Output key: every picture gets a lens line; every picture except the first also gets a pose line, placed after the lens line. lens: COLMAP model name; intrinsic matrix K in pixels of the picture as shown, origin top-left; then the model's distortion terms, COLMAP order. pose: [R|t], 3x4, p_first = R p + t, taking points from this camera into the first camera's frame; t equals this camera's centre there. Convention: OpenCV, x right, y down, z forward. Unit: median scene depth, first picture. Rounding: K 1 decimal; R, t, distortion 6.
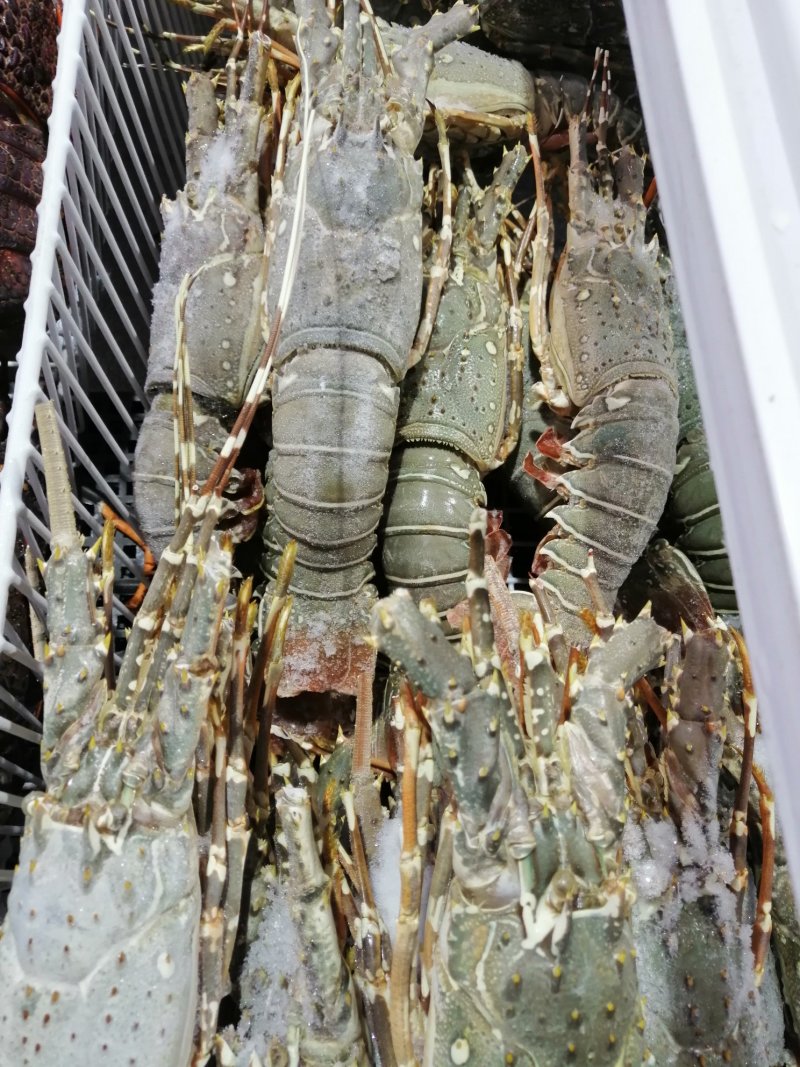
lens RADIAL K [[861.7, 0, 400.0], [0, 861.7, 533.5], [0, 0, 1]] dist [-0.052023, 0.091599]
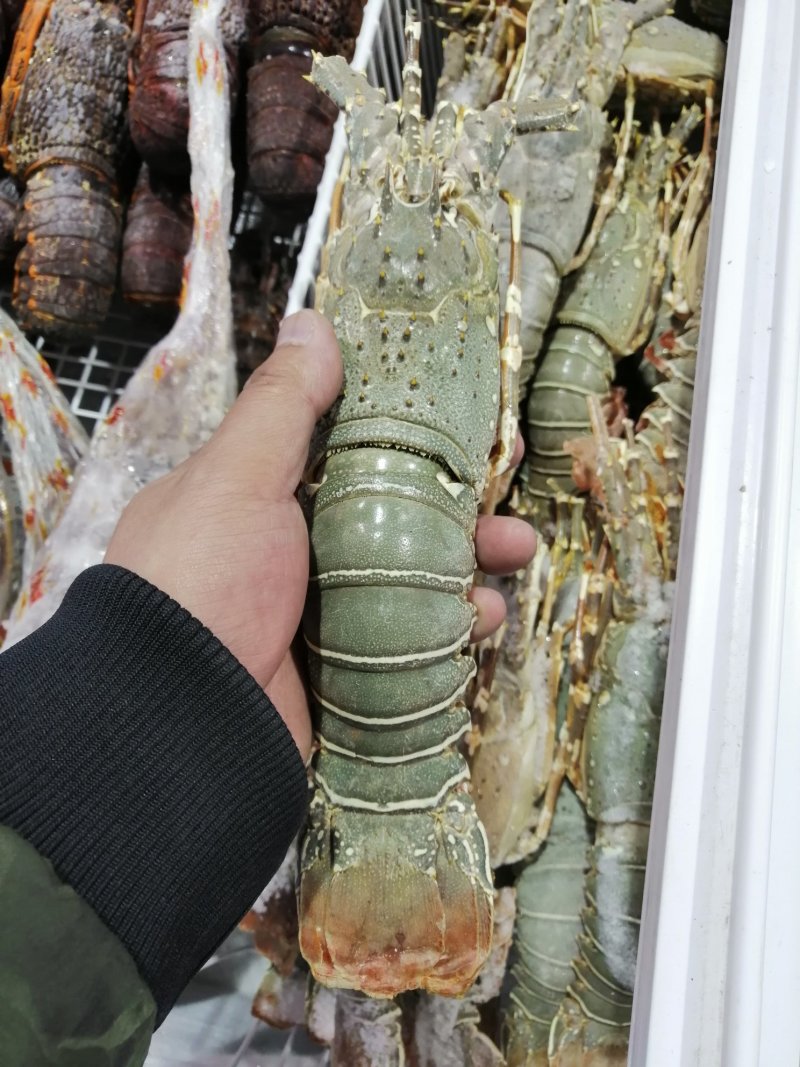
lens RADIAL K [[861.7, 0, 400.0], [0, 861.7, 533.5], [0, 0, 1]] dist [-0.052023, 0.091599]
pose [[0.964310, 0.176392, -0.197463, 0.121582], [-0.164642, 0.983532, 0.074549, 0.218386], [0.207361, -0.039378, 0.977472, -0.531683]]
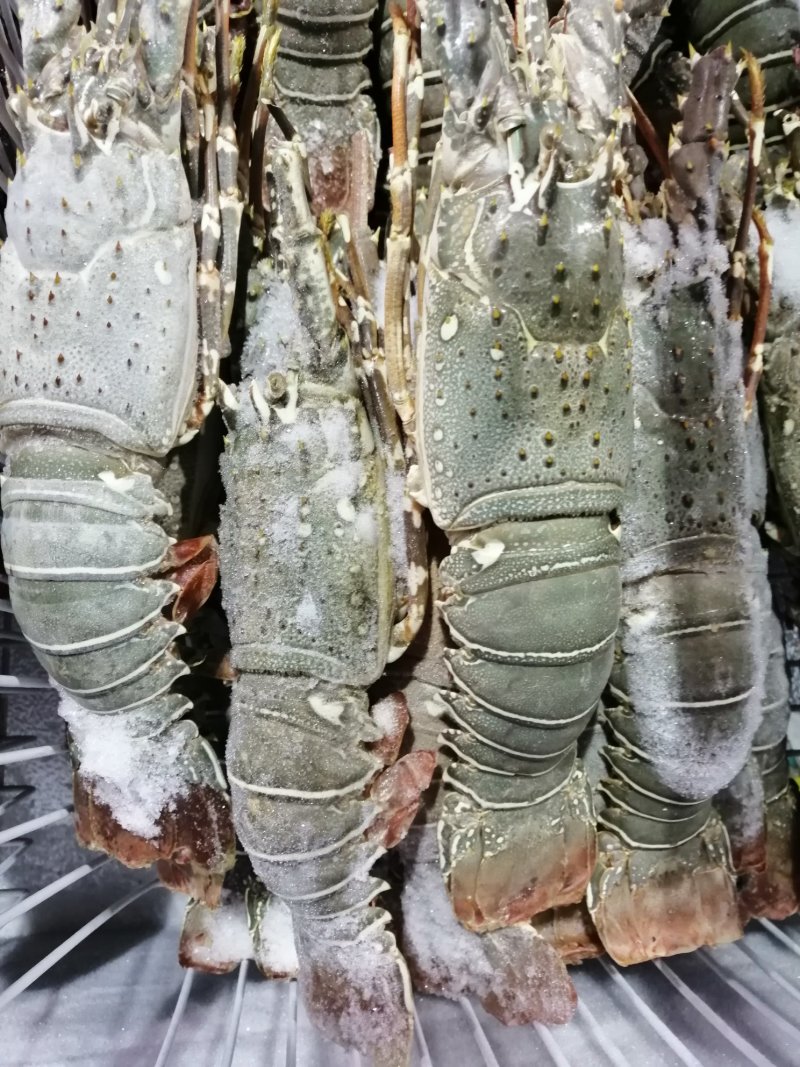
lens RADIAL K [[861.7, 0, 400.0], [0, 861.7, 533.5], [0, 0, 1]] dist [-0.052023, 0.091599]
pose [[0.999742, -0.012218, -0.019155, 0.020645], [0.015845, 0.979177, 0.202391, 0.476585], [0.016284, -0.202643, 0.979117, -0.050034]]
